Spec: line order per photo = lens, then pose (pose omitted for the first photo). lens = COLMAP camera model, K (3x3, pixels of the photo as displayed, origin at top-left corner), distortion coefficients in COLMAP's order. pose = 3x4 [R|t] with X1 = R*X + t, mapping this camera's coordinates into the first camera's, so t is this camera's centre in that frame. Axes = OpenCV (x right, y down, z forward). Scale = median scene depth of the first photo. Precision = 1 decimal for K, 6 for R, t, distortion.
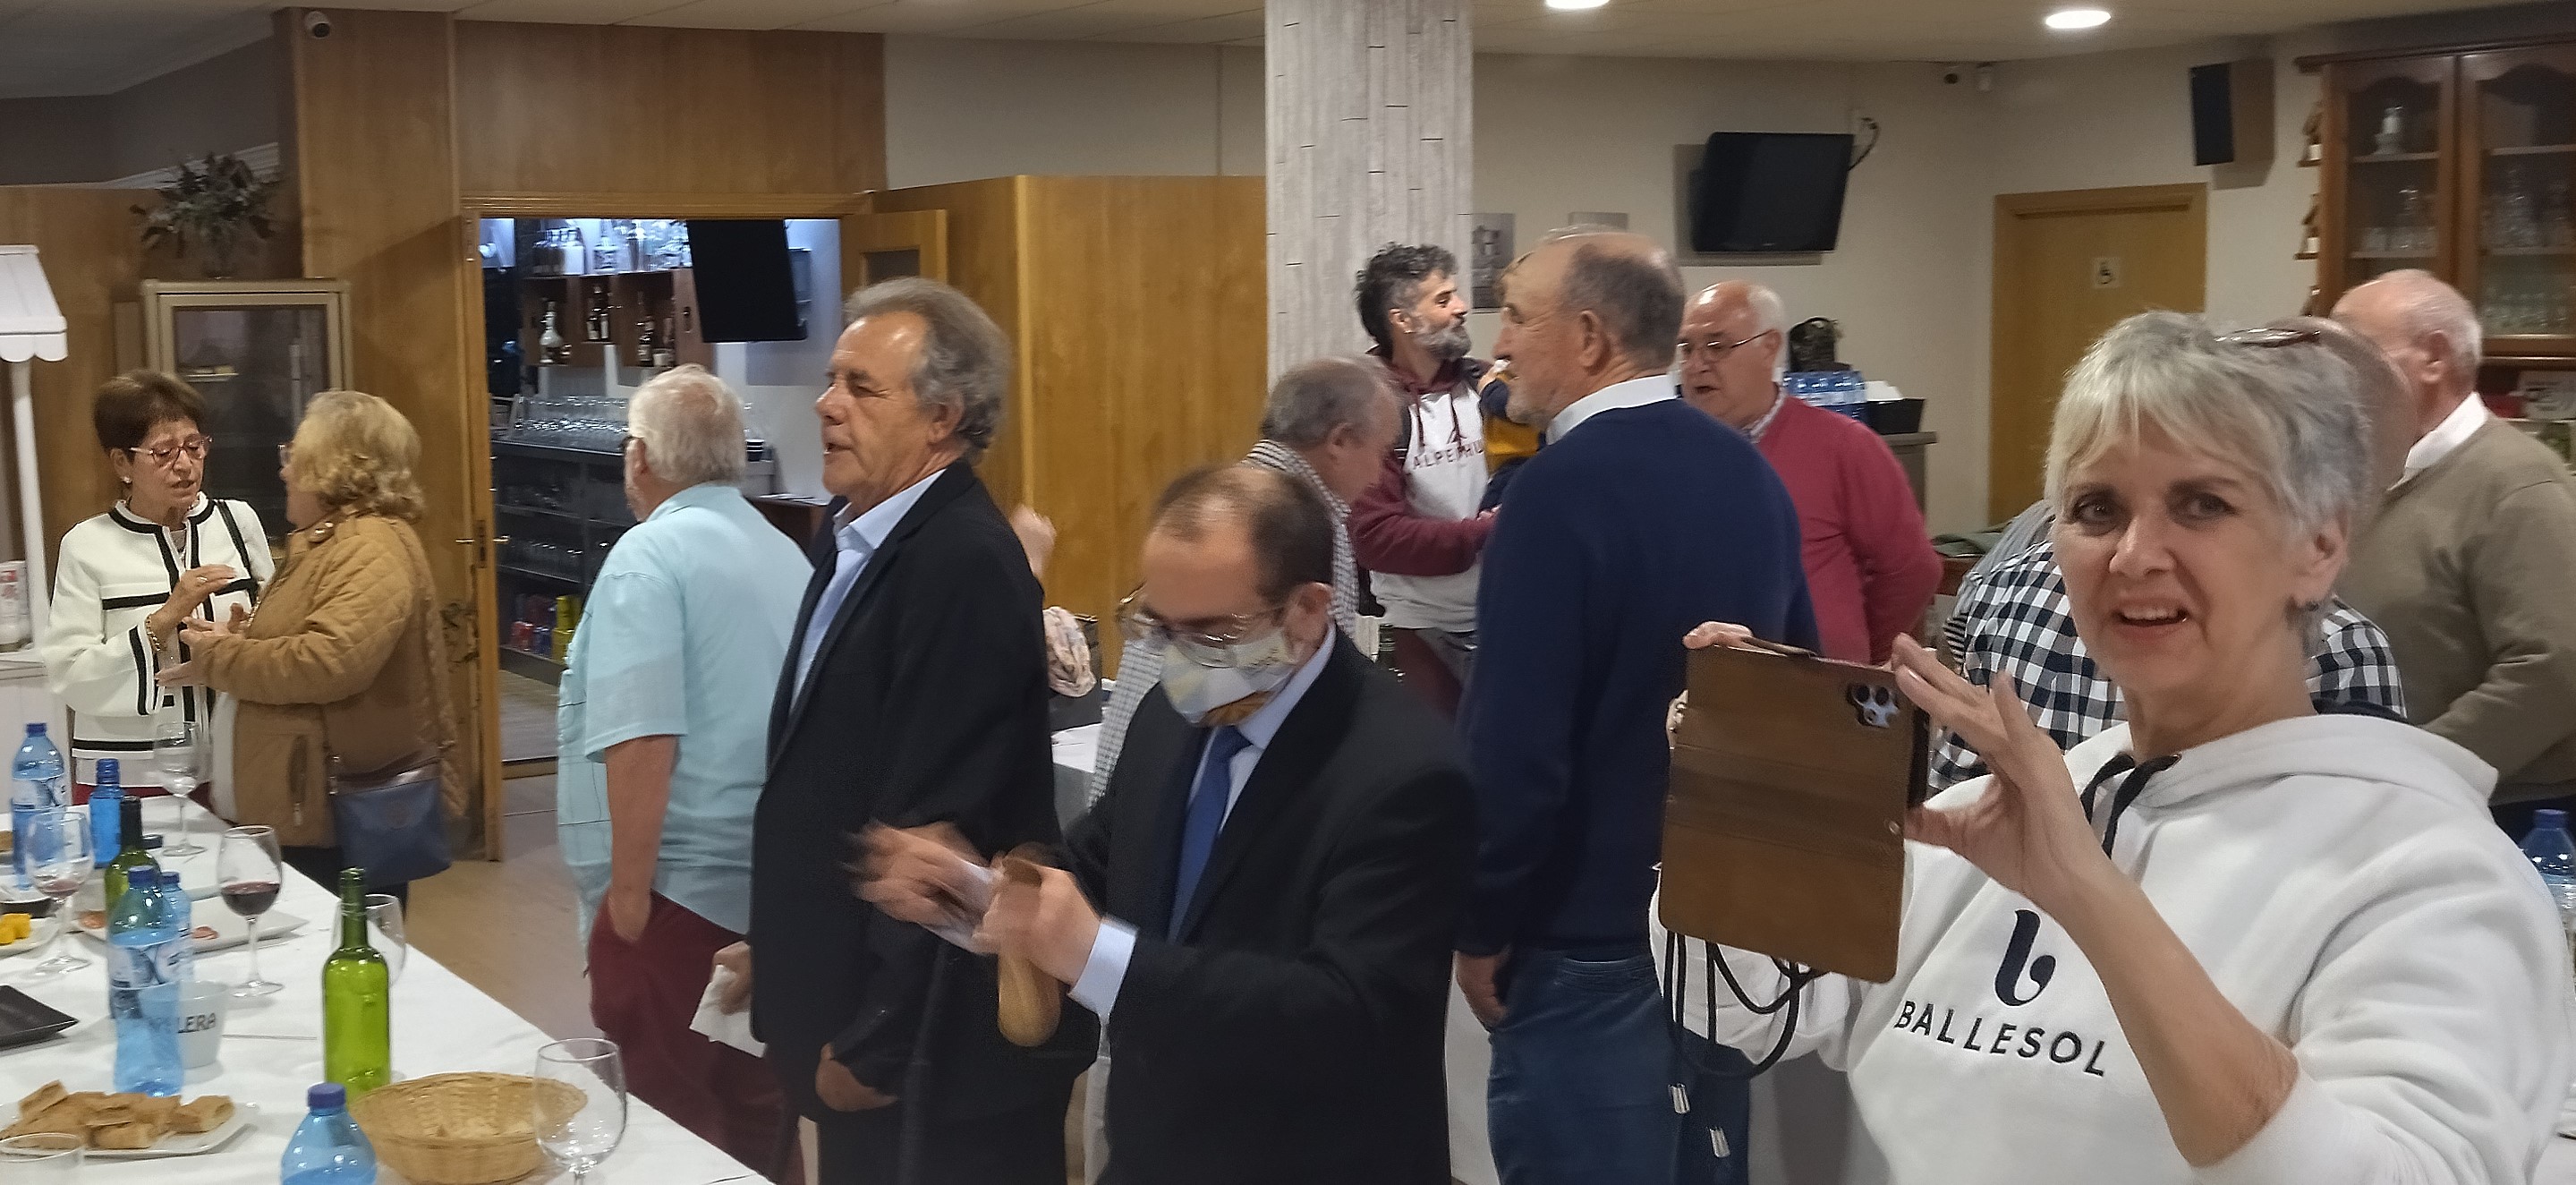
lens RADIAL K [[2685.0, 0, 1001.0], [0, 2685.0, 586.8], [0, 0, 1]] dist [0.111354, -0.219117]
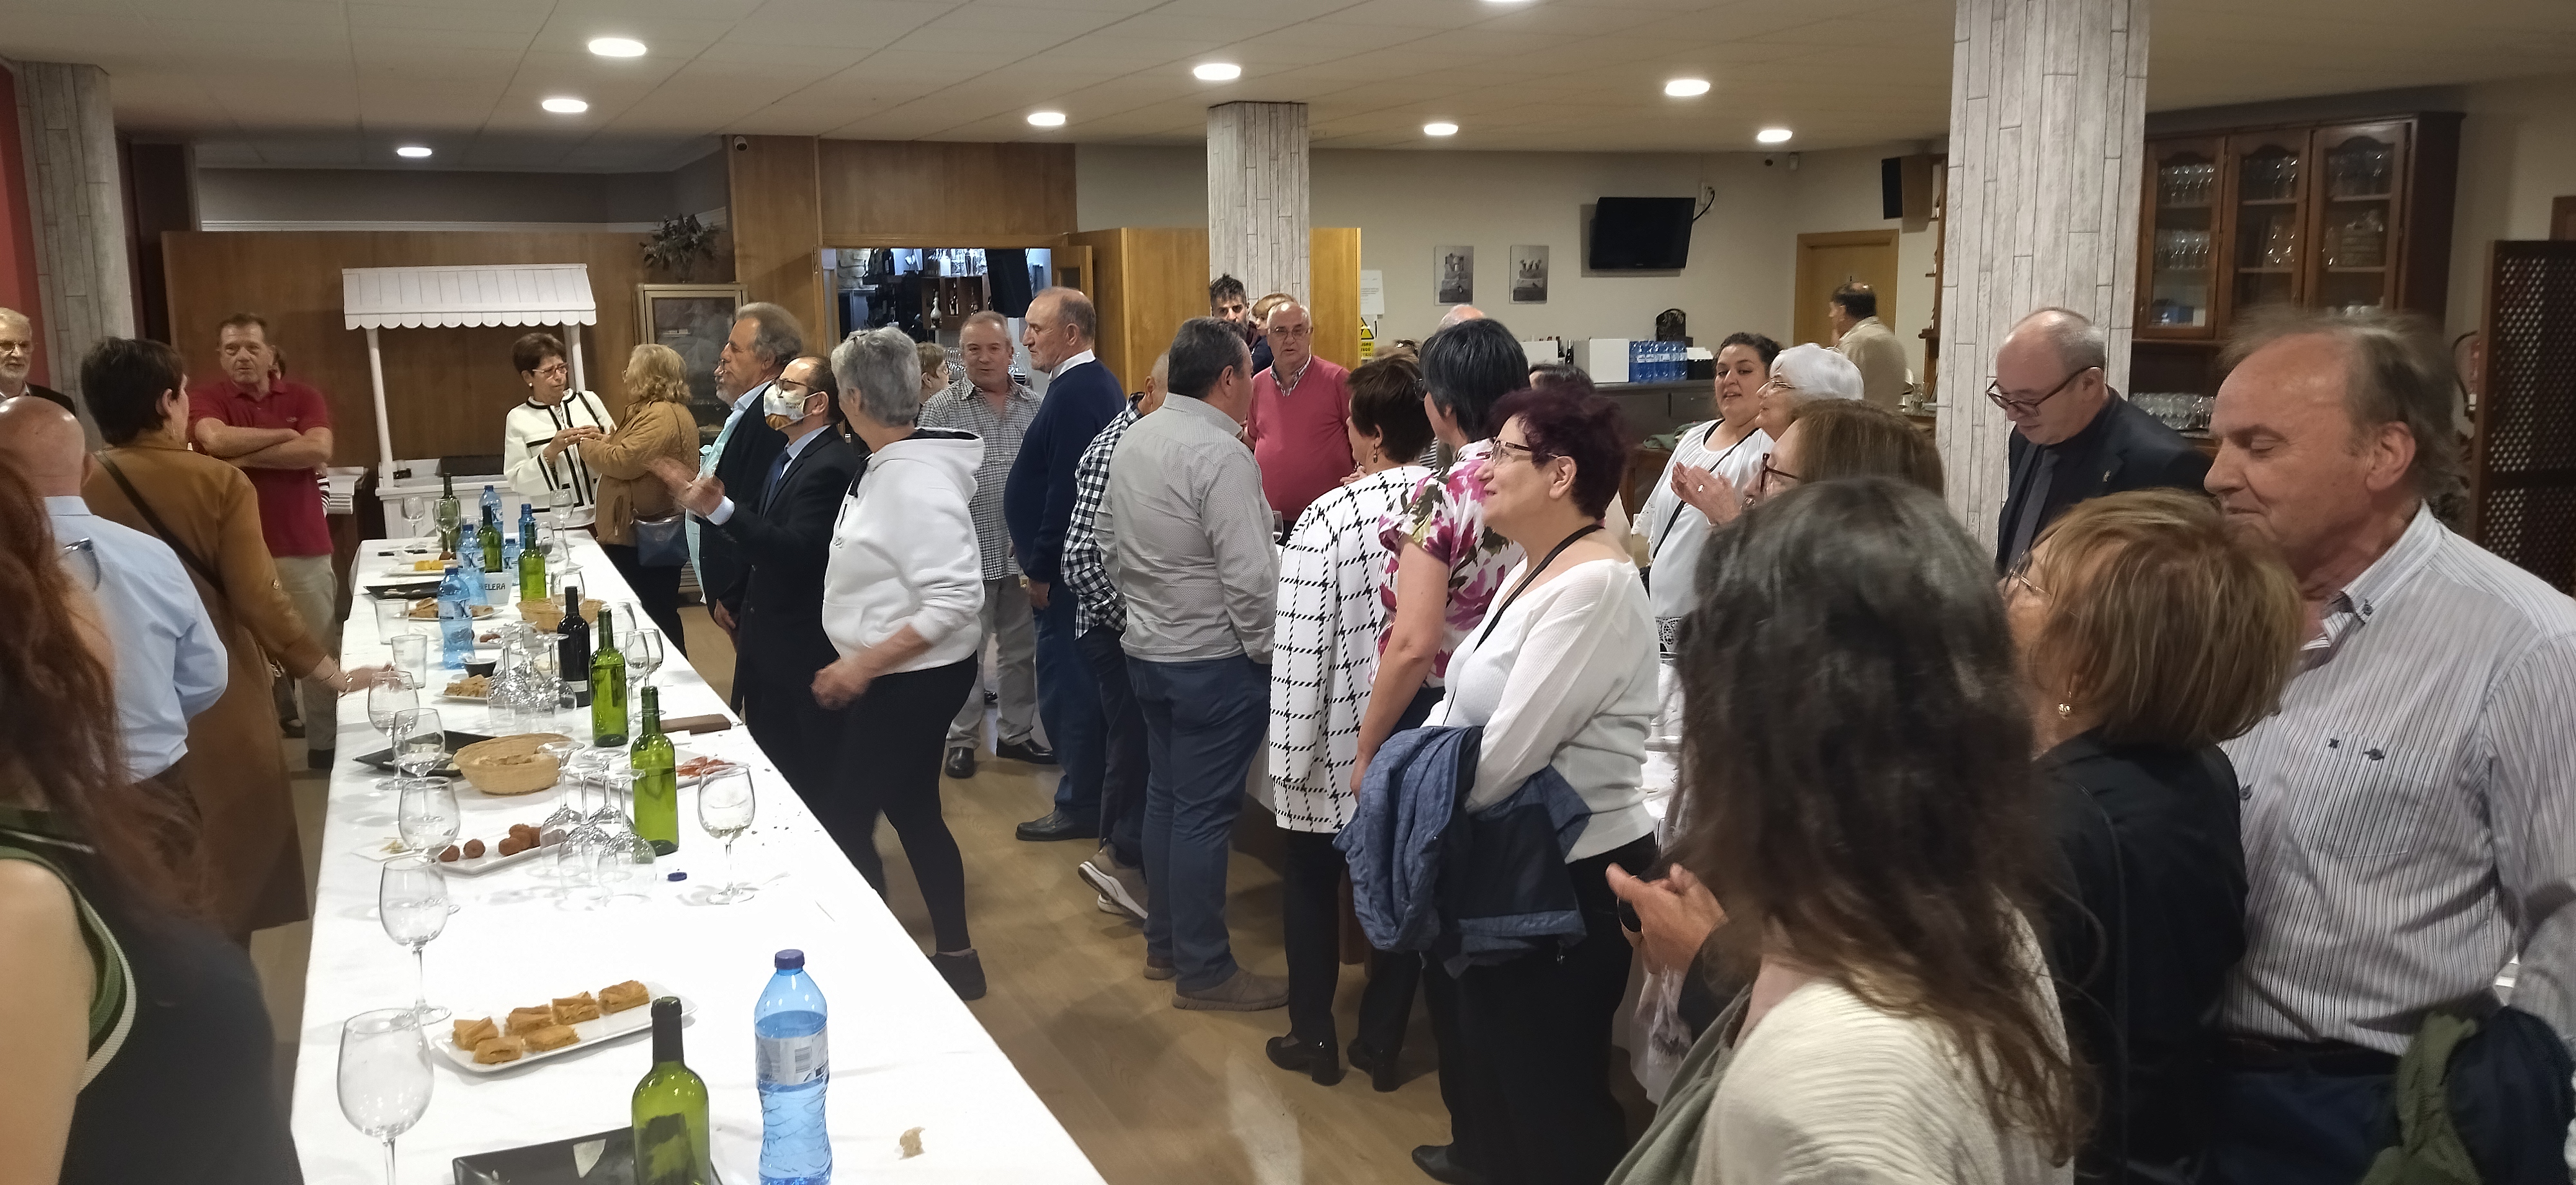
lens RADIAL K [[1899.7, 0, 1294.2], [0, 1899.7, 662.2], [0, 0, 1]] dist [0.082193, -0.110071]
pose [[0.996004, 0.025532, -0.085579, 0.233585], [-0.017531, 0.995514, 0.092975, 0.017175], [0.087569, -0.091103, 0.991984, -0.289689]]
